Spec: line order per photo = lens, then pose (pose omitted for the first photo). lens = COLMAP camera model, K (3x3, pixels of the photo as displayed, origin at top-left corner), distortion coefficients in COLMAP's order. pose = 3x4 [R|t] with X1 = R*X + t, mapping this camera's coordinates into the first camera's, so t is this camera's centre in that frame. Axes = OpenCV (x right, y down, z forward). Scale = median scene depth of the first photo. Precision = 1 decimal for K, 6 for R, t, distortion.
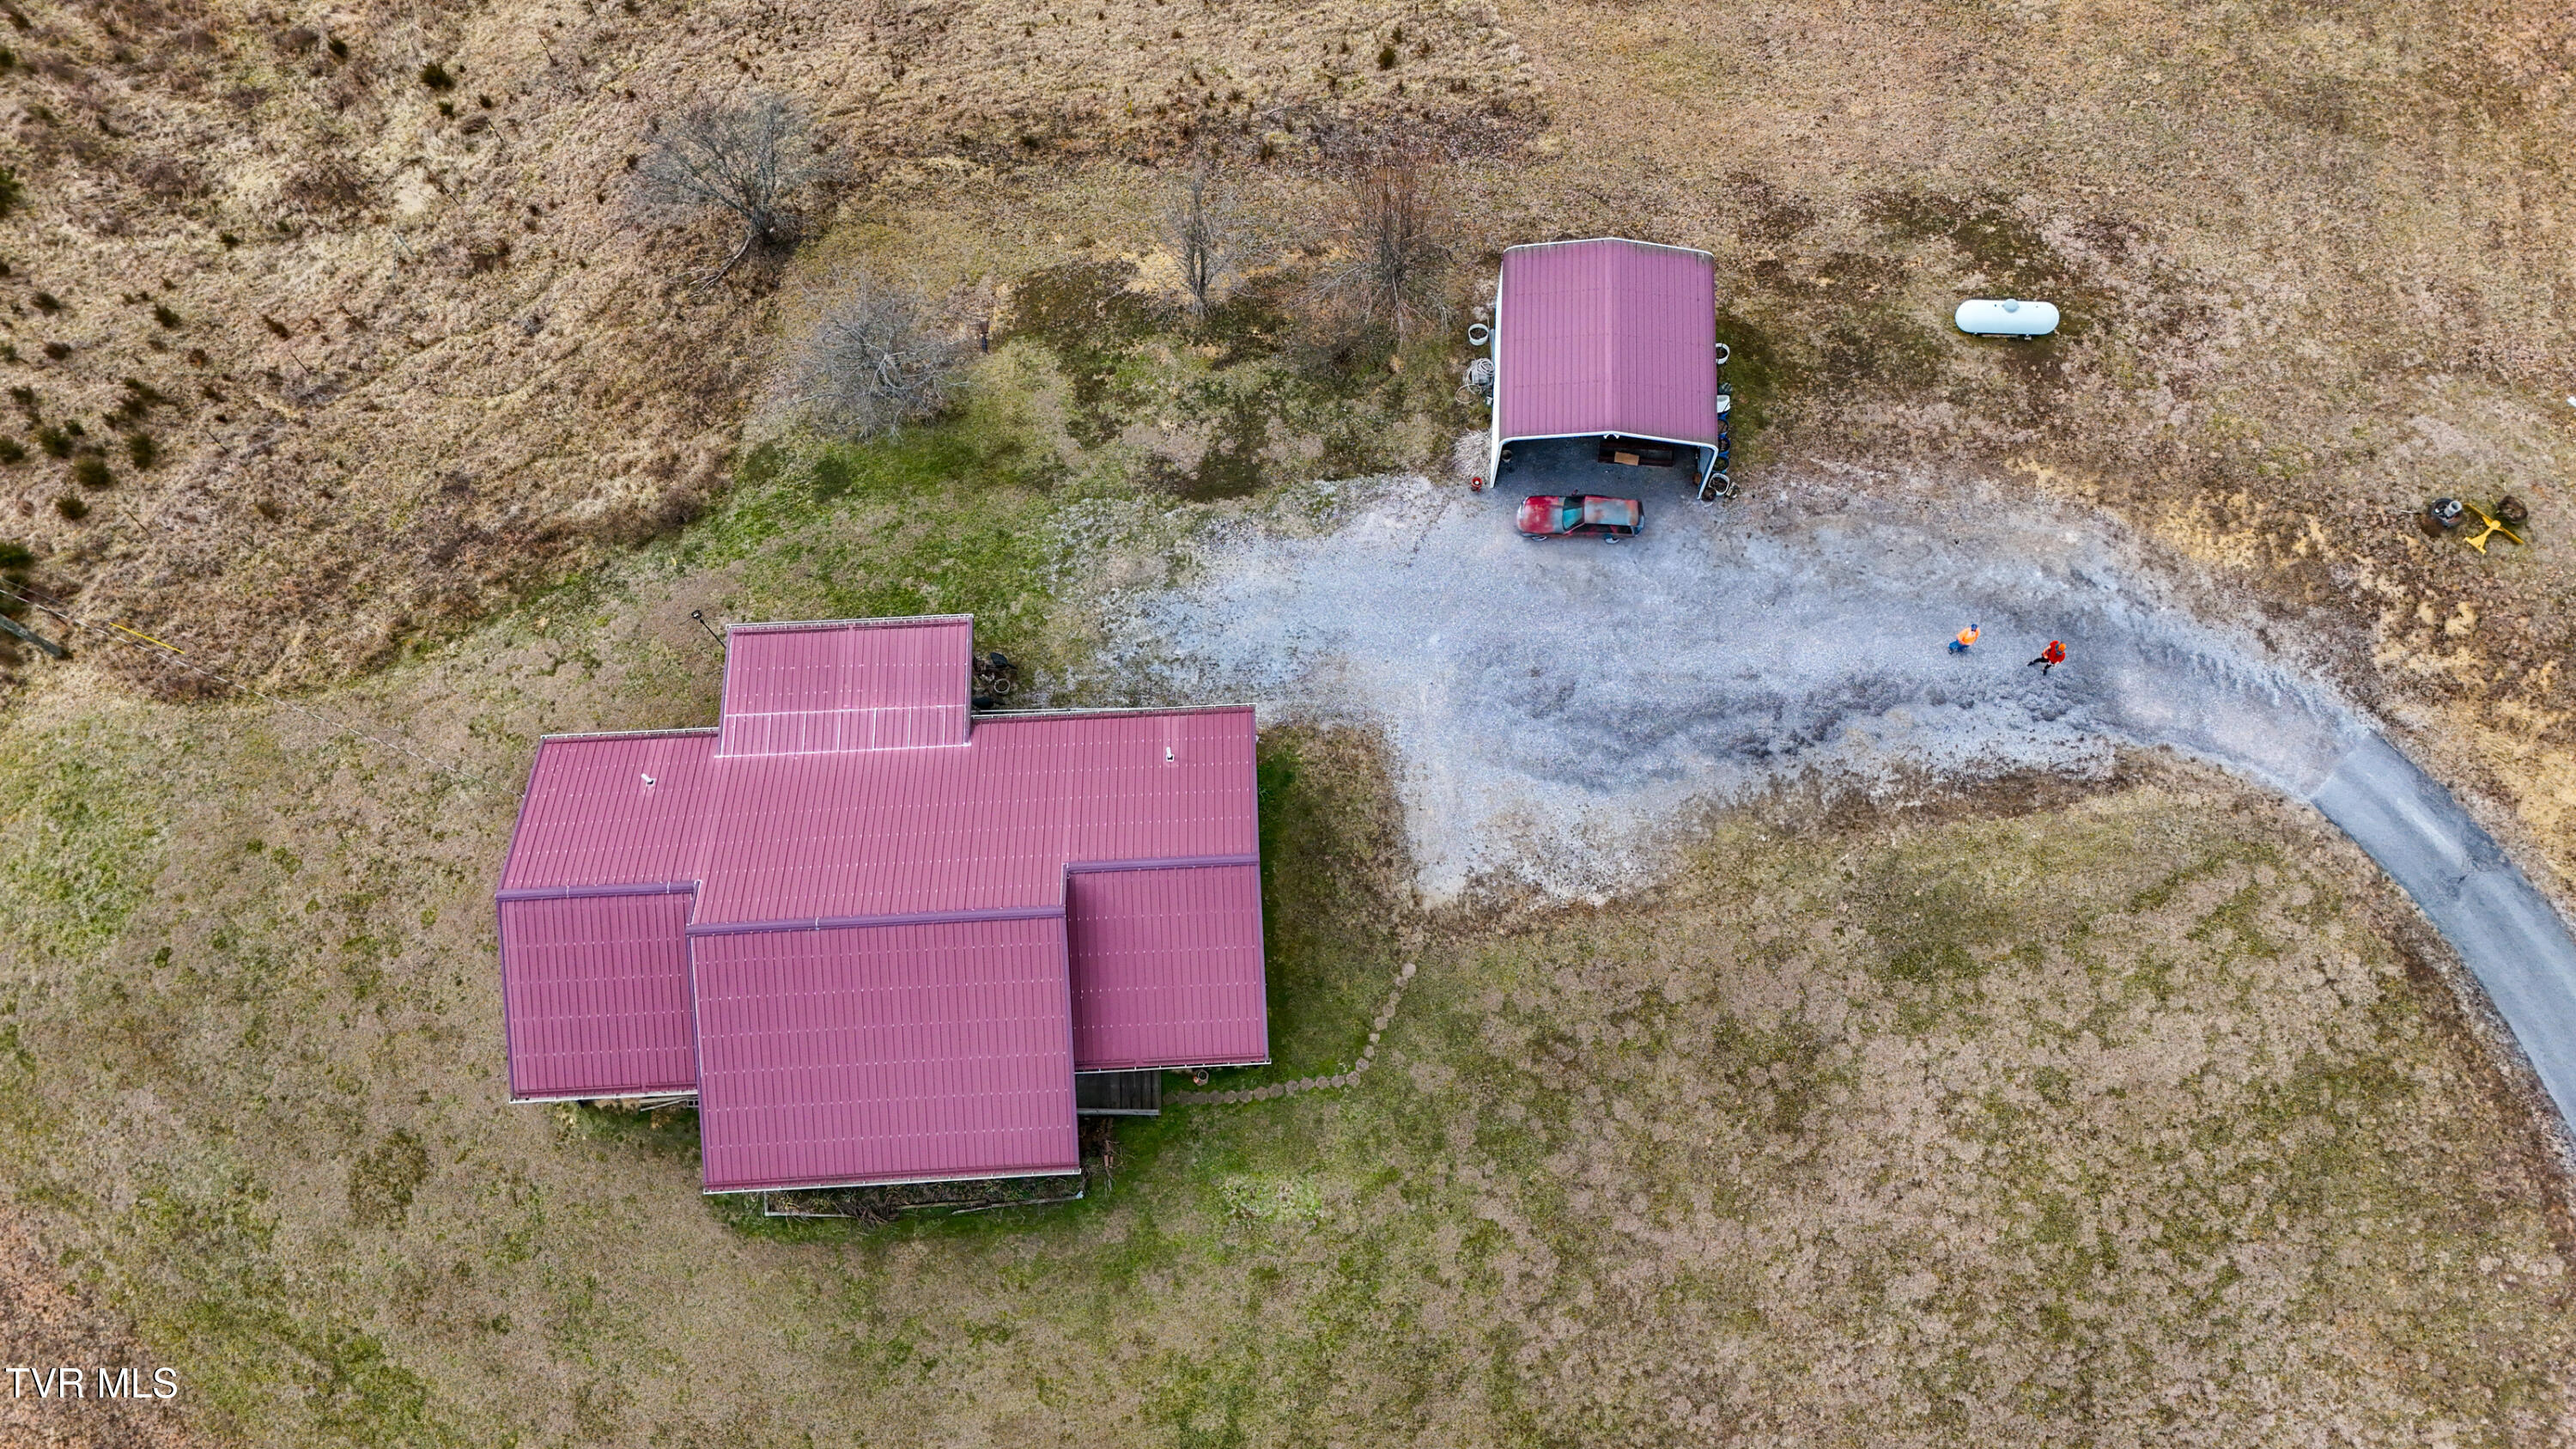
lens RADIAL K [[1871.8, 0, 1290.8], [0, 1871.8, 715.6], [0, 0, 1]] dist [0.083448, -0.082405]
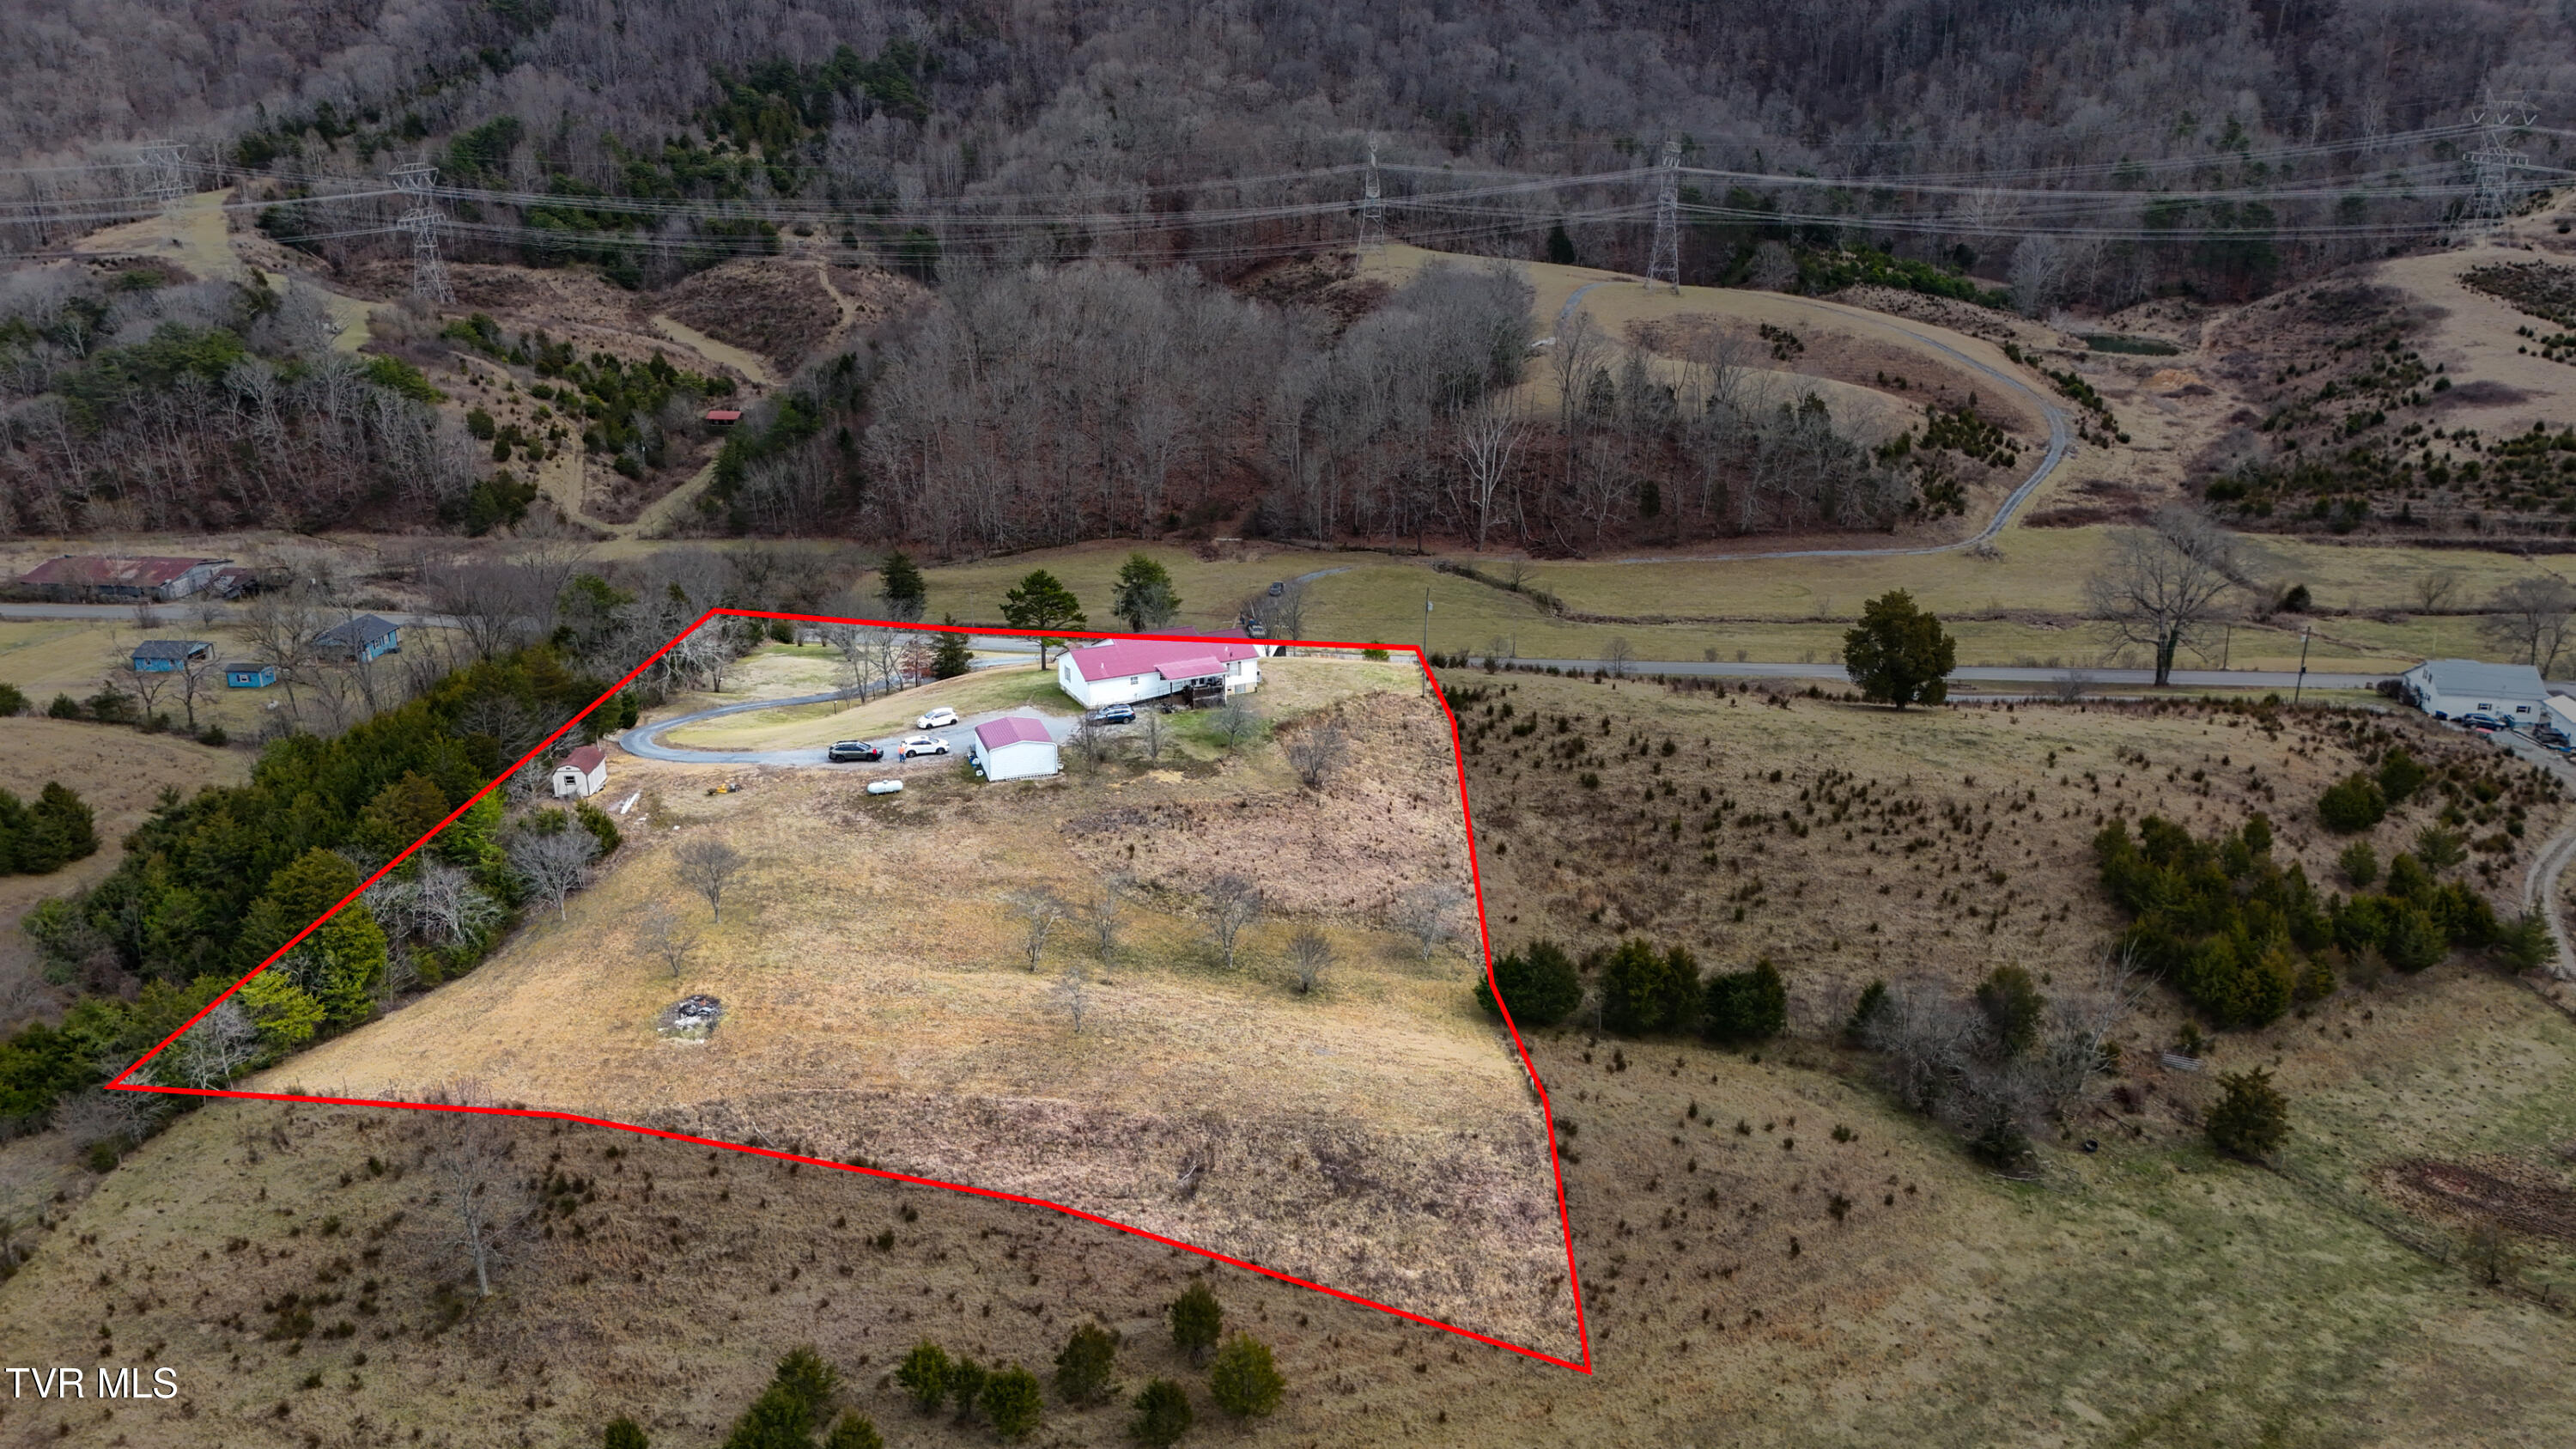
lens RADIAL K [[1888.7, 0, 1288.0], [0, 1888.7, 724.5], [0, 0, 1]] dist [0.092069, -0.089872]
pose [[-0.921981, 0.135165, -0.362880, 0.854617], [-0.363896, 0.017993, 0.931266, -3.161792], [0.132404, 0.990660, 0.032597, 0.892829]]
